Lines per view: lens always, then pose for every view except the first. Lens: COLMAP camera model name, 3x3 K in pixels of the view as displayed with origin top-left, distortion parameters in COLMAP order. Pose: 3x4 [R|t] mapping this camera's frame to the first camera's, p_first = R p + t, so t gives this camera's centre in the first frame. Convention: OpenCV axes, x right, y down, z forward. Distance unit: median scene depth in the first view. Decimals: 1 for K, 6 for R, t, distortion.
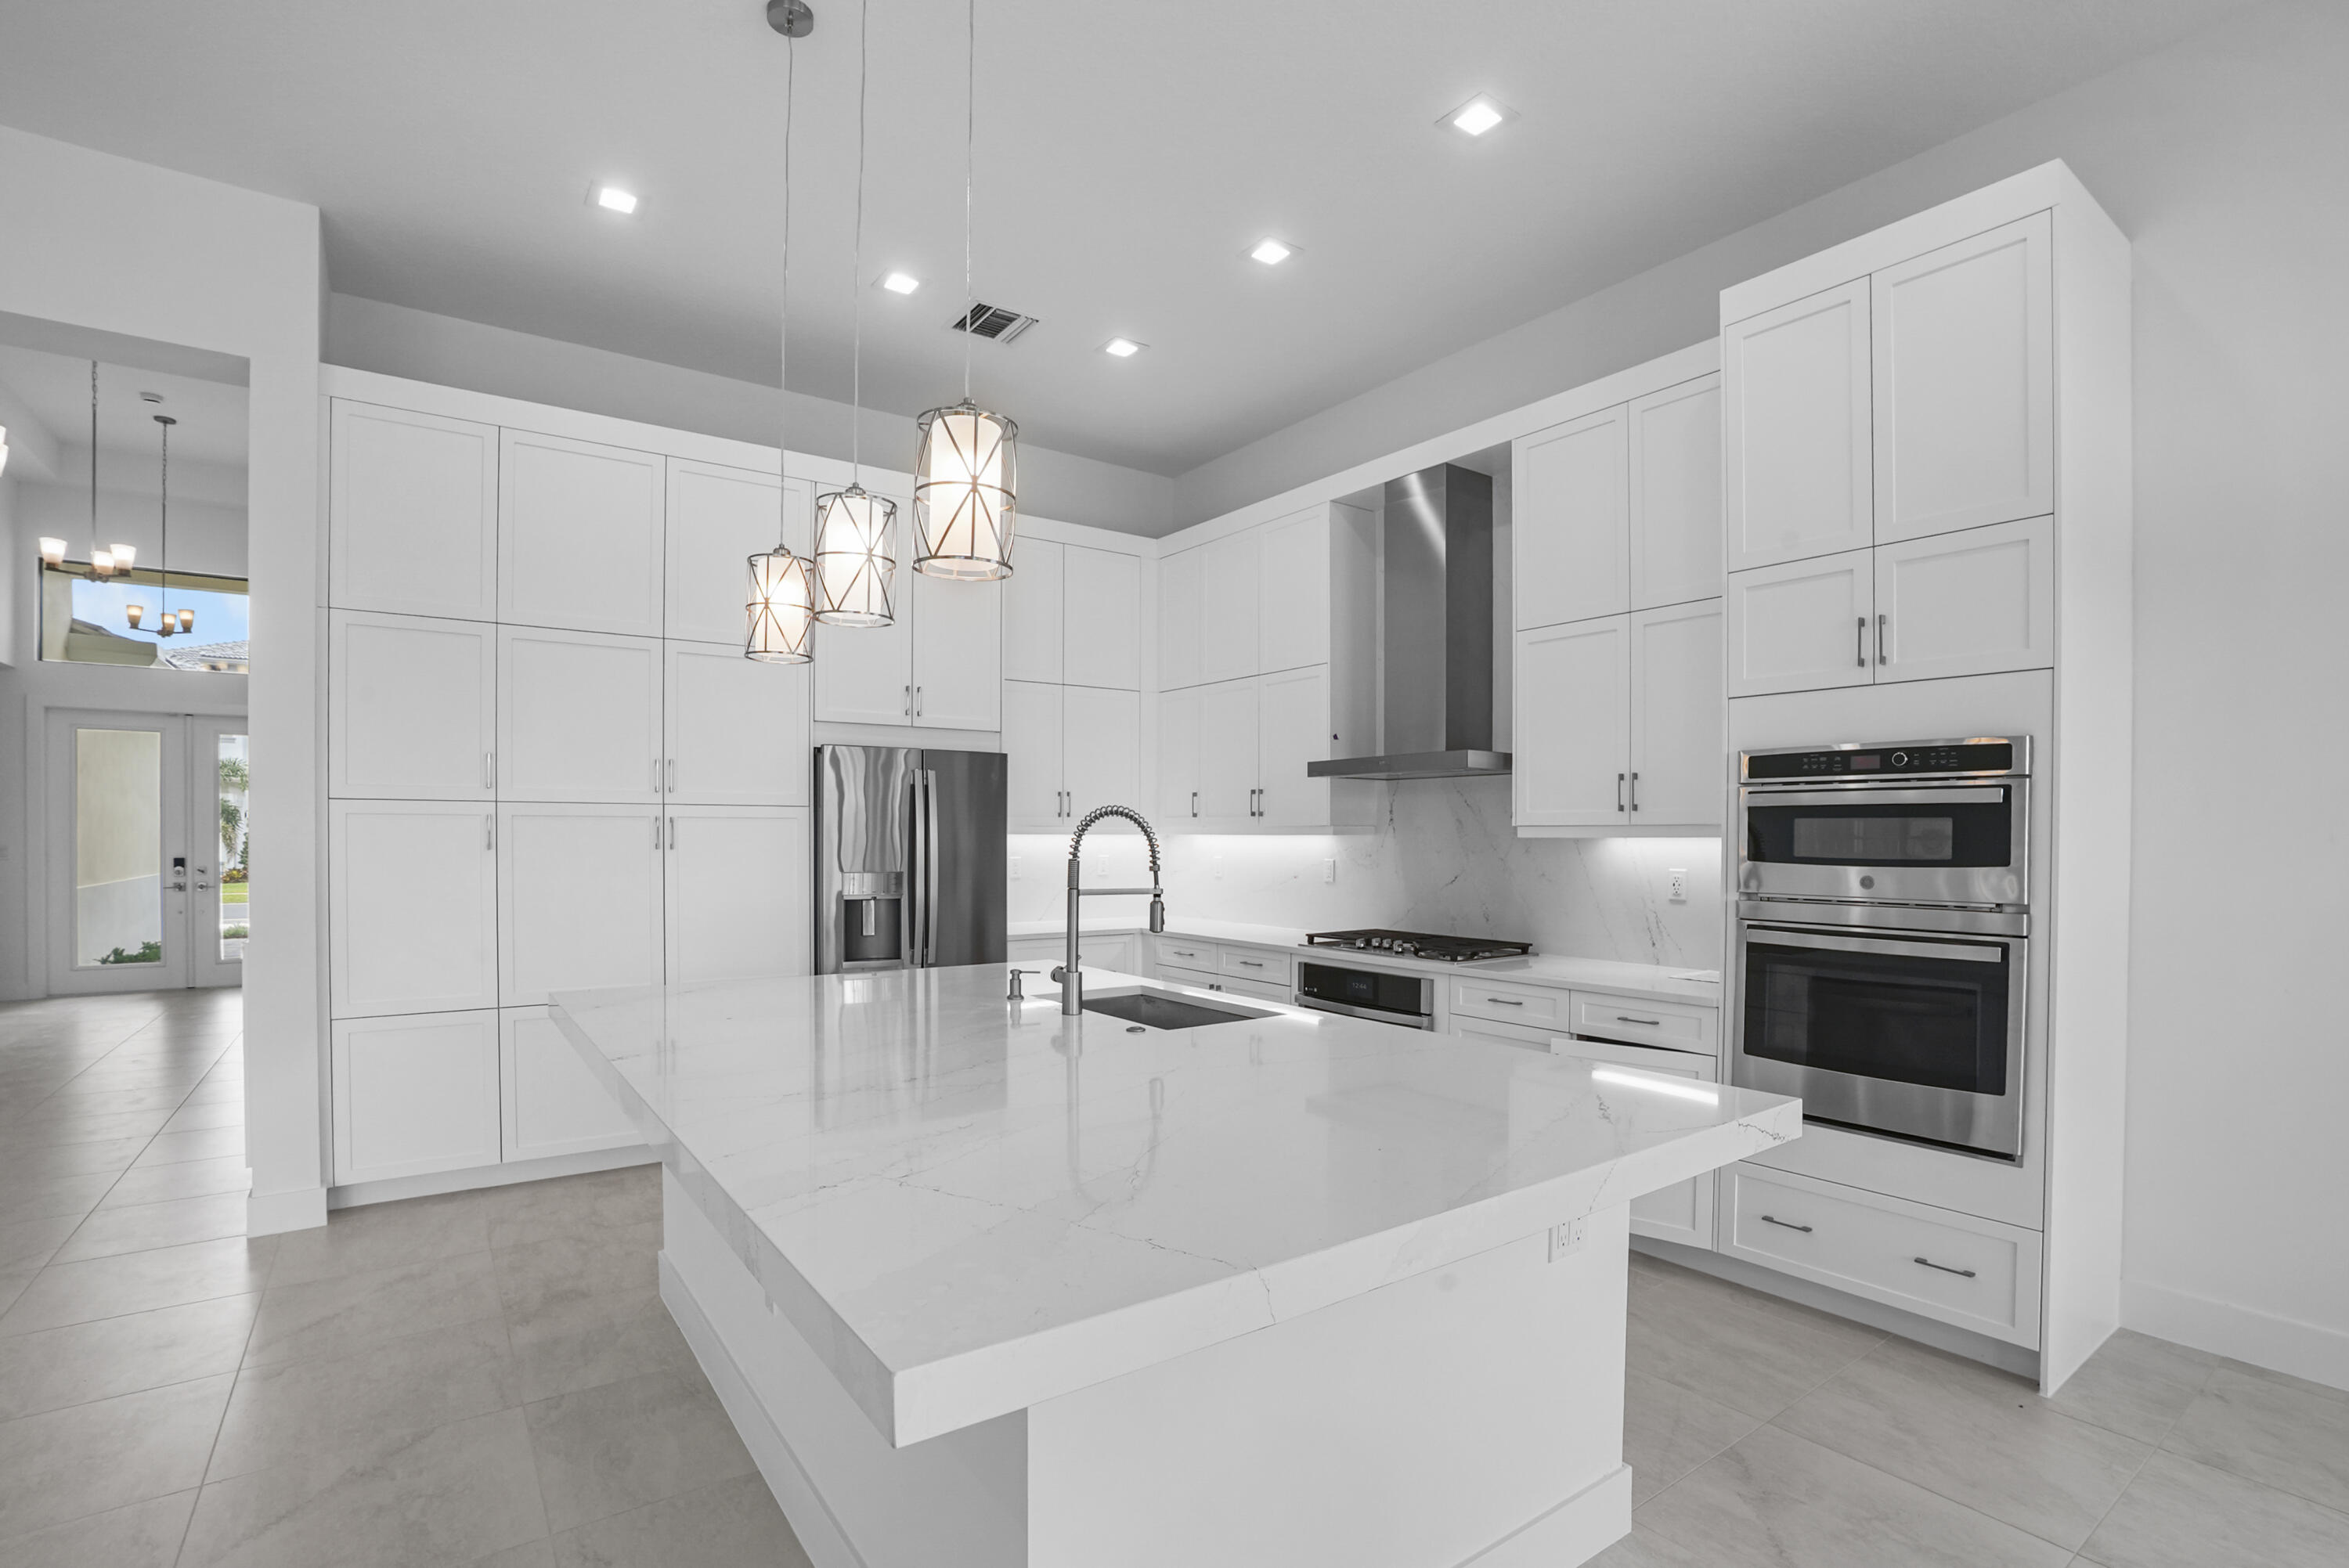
lens RADIAL K [[1089.5, 0, 1189.3], [0, 1089.5, 840.0], [0, 0, 1]] dist [-0.055376, 0.014494]
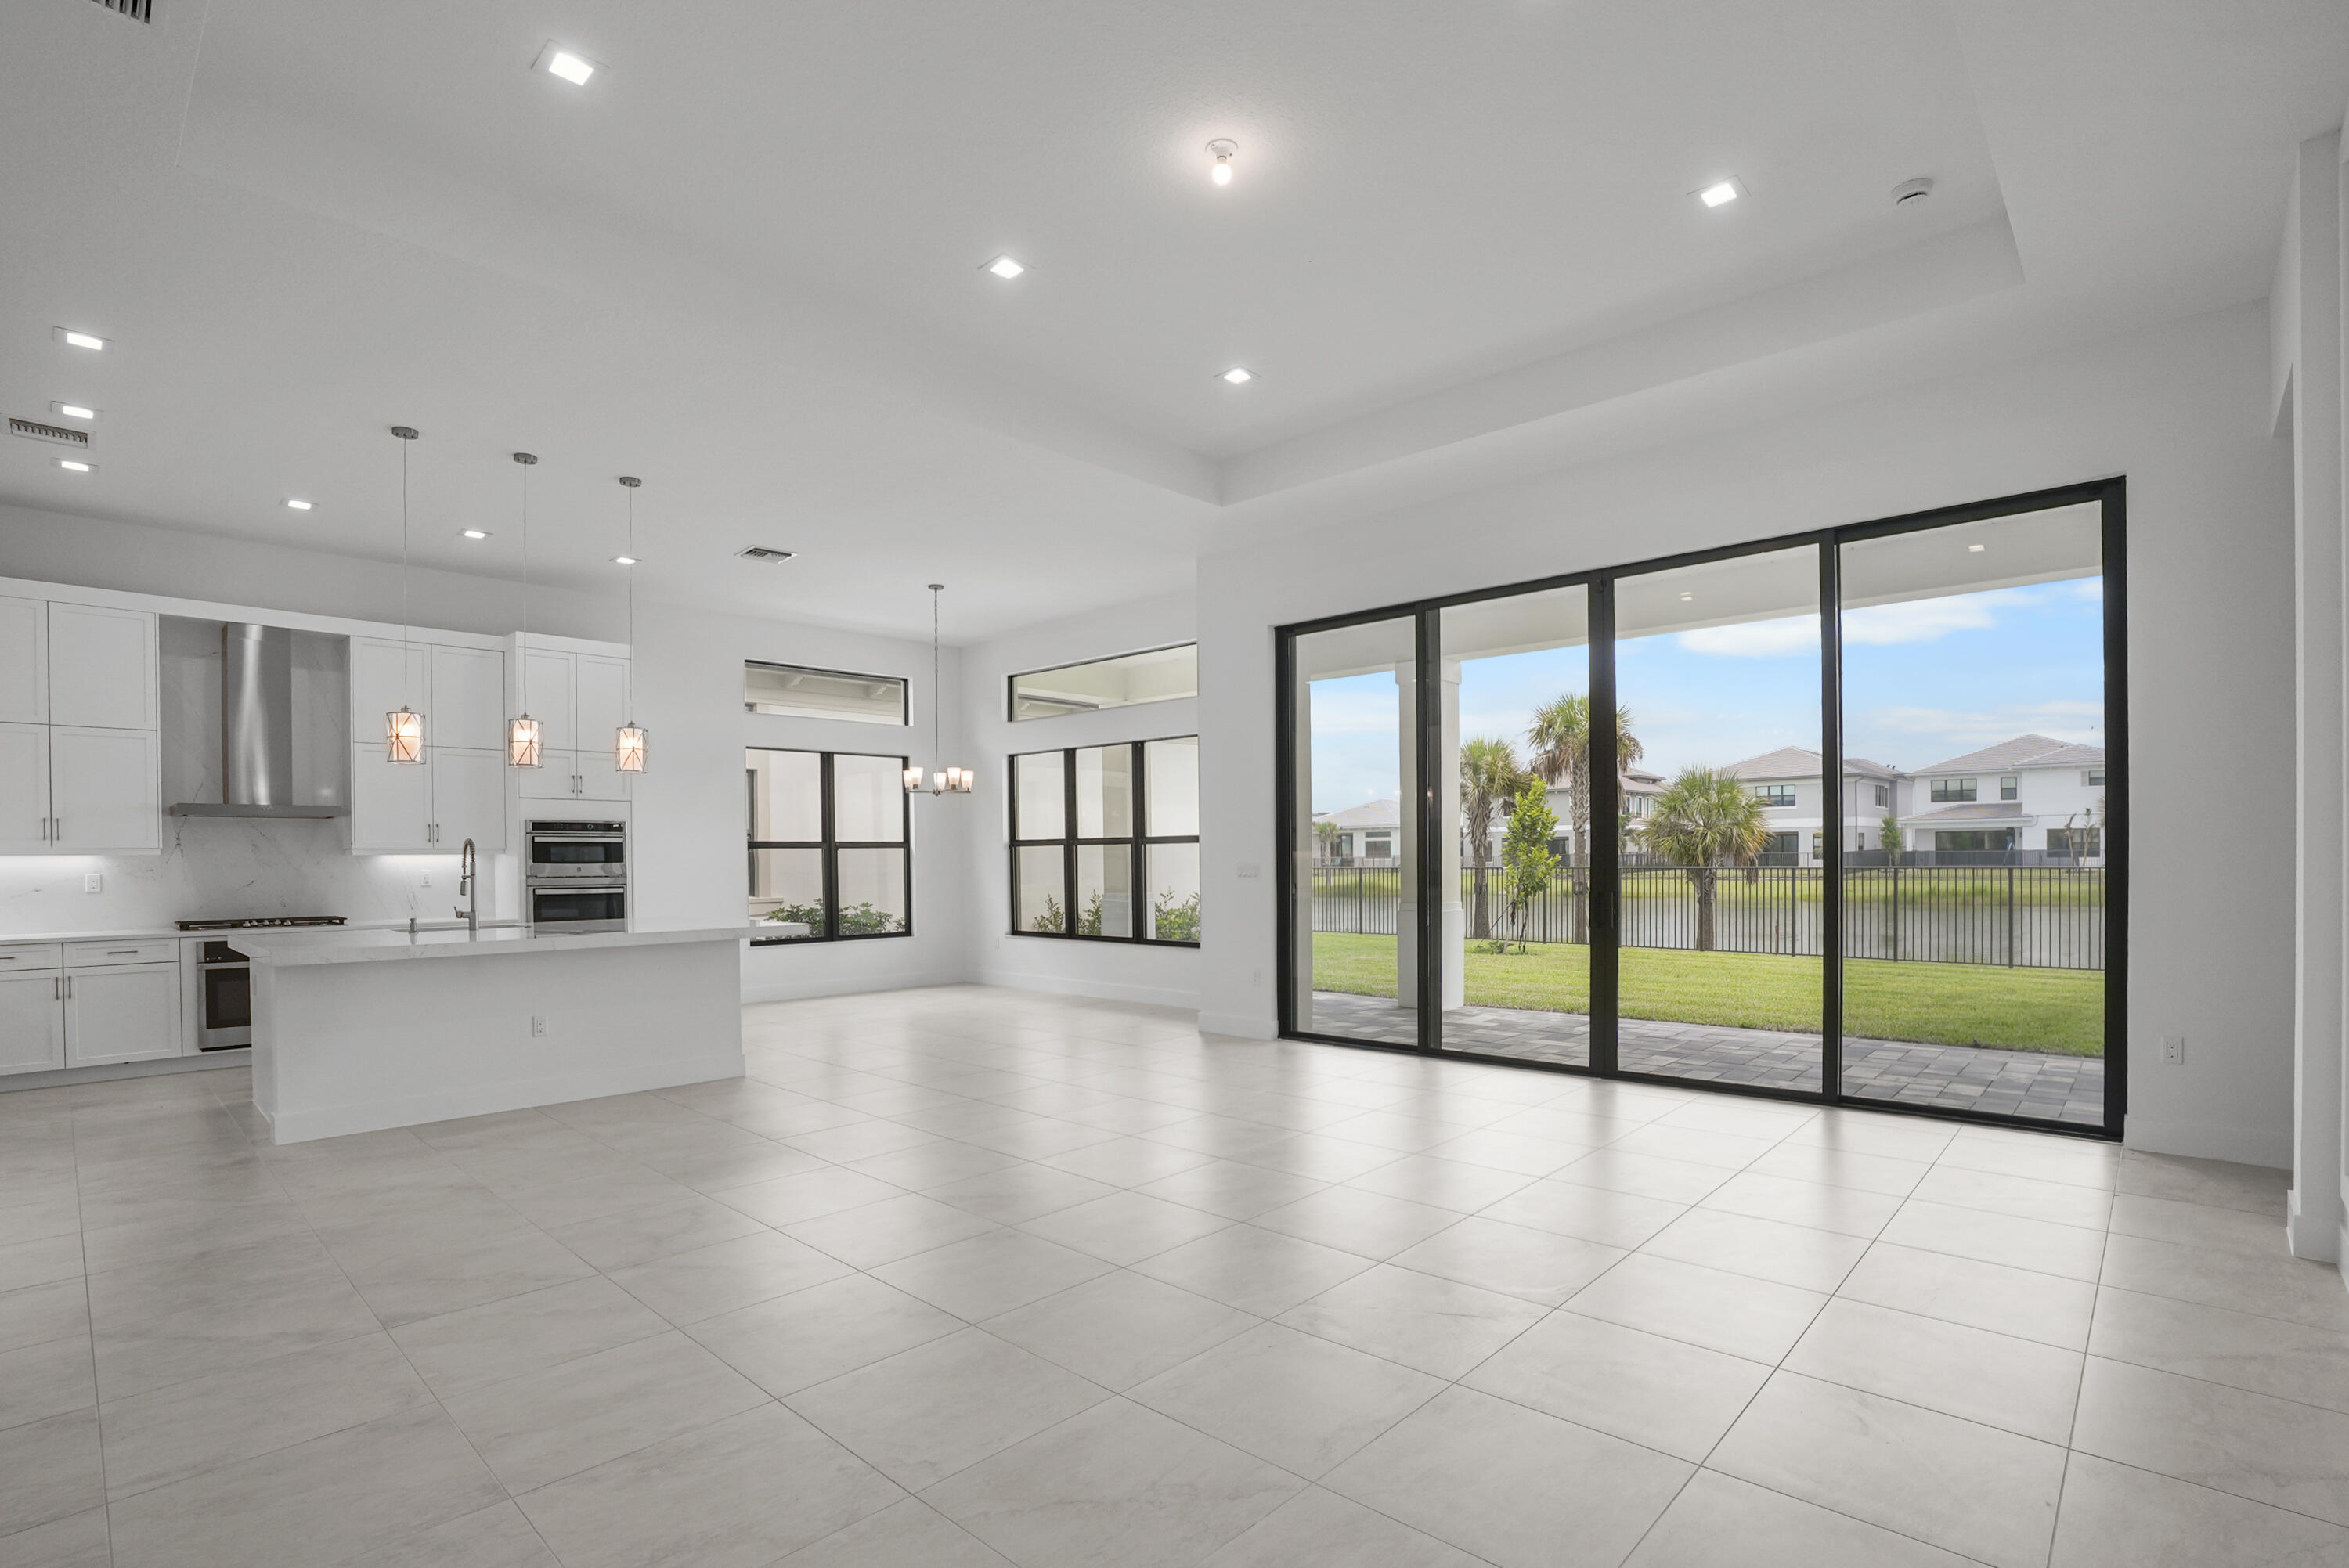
lens RADIAL K [[1089.5, 0, 1178.7], [0, 1089.5, 858.3], [0, 0, 1]] dist [-0.055376, 0.014494]
pose [[-0.190717, -0.004049, 0.981637, -1.643048], [0.013397, 0.999888, 0.006728, 0.008473], [-0.981554, 0.014434, -0.190641, -0.014303]]
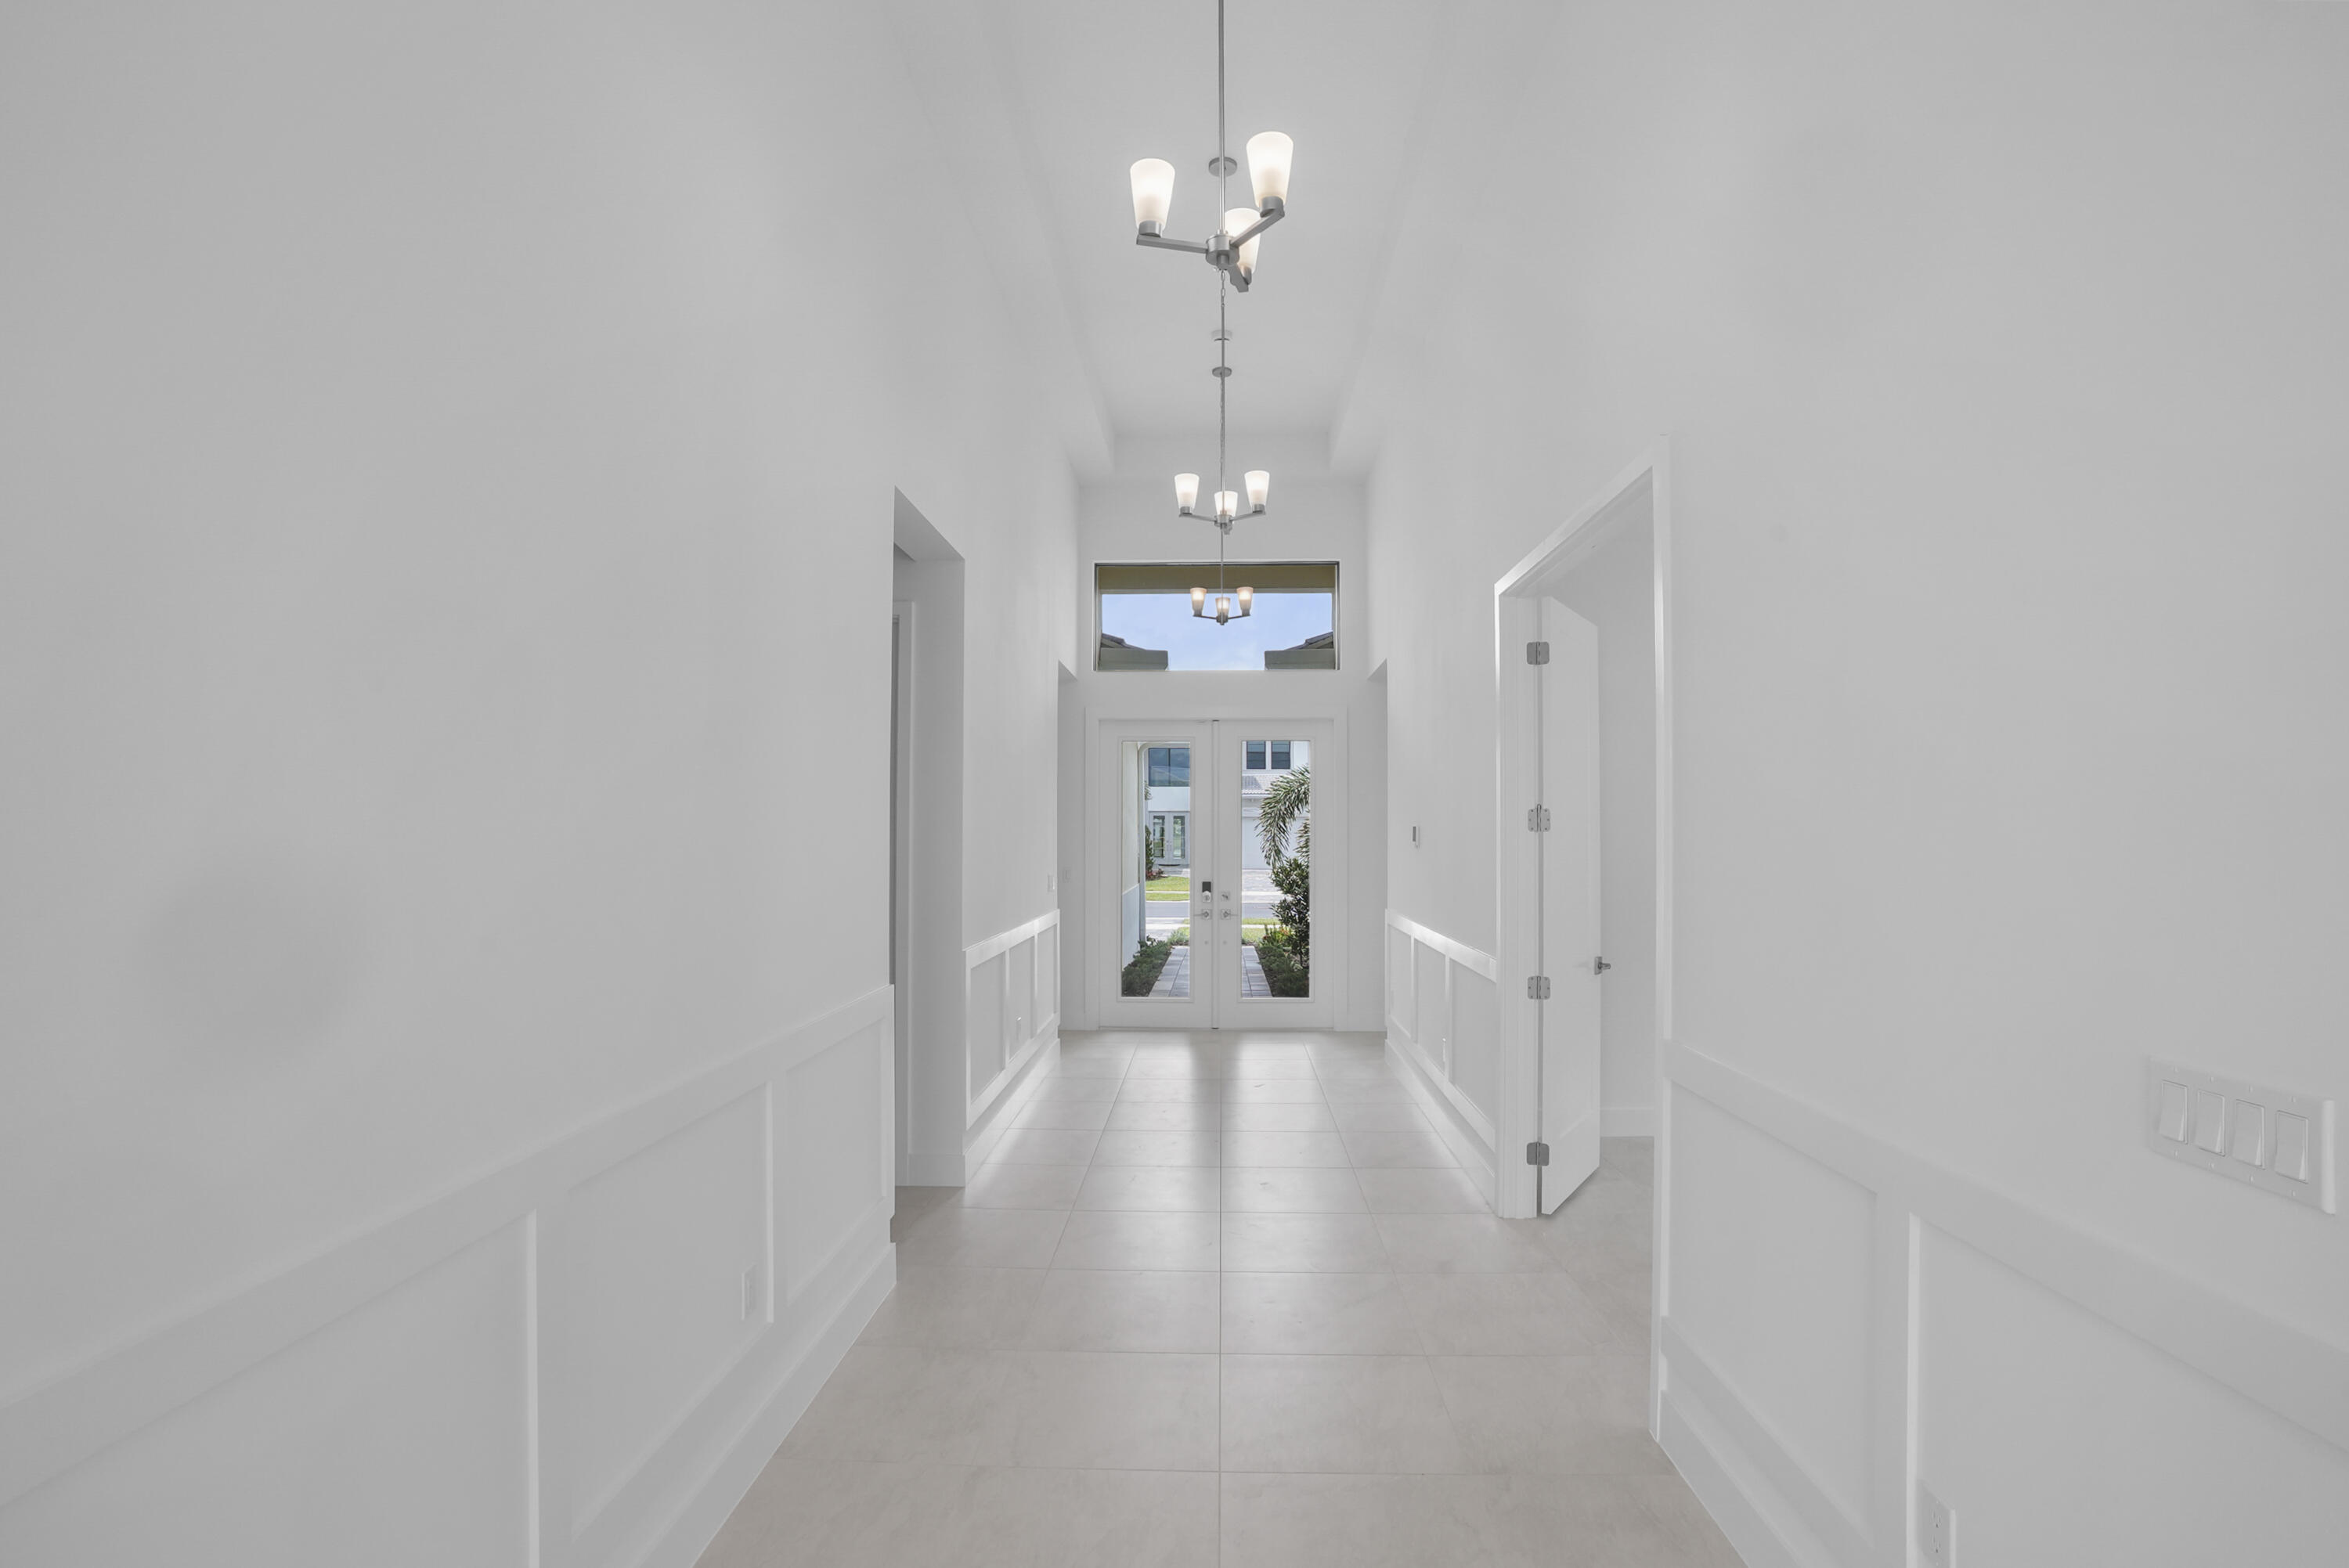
lens RADIAL K [[1089.5, 0, 1164.6], [0, 1089.5, 806.5], [0, 0, 1]] dist [-0.055376, 0.014494]
pose [[0.780988, -0.017124, -0.624311, -0.835581], [-0.006132, 0.999366, -0.035082, -0.028059], [0.624516, 0.031227, 0.780388, 0.511819]]
